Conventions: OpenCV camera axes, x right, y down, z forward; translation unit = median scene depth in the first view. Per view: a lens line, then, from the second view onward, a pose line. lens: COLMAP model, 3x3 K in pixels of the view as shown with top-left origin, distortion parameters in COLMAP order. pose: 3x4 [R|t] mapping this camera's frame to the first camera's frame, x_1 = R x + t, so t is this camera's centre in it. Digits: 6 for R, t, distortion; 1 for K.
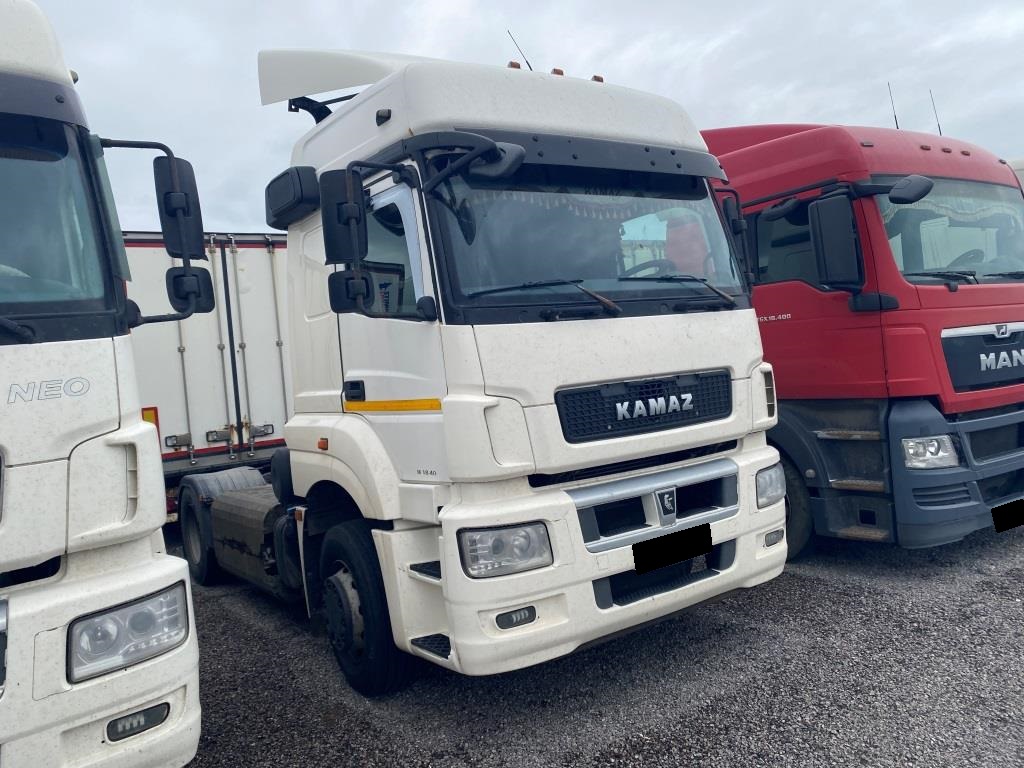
lens RADIAL K [[793.0, 0, 512.4], [0, 793.0, 374.9], [0, 0, 1]] dist [0.035570, -0.040924]
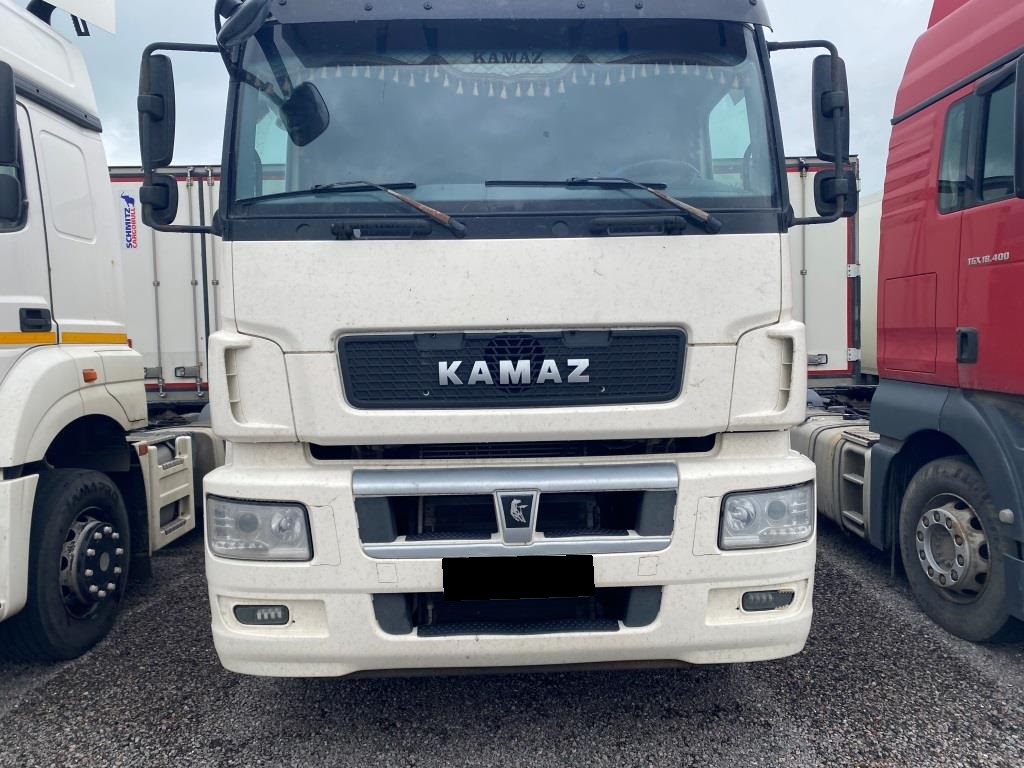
lens RADIAL K [[793.0, 0, 513.5], [0, 793.0, 390.9], [0, 0, 1]] dist [0.035570, -0.040924]
pose [[0.842352, 0.114810, -0.526556, 0.536624], [-0.067228, 0.991798, 0.108704, -0.018444], [0.534717, -0.056167, 0.843162, 0.415748]]
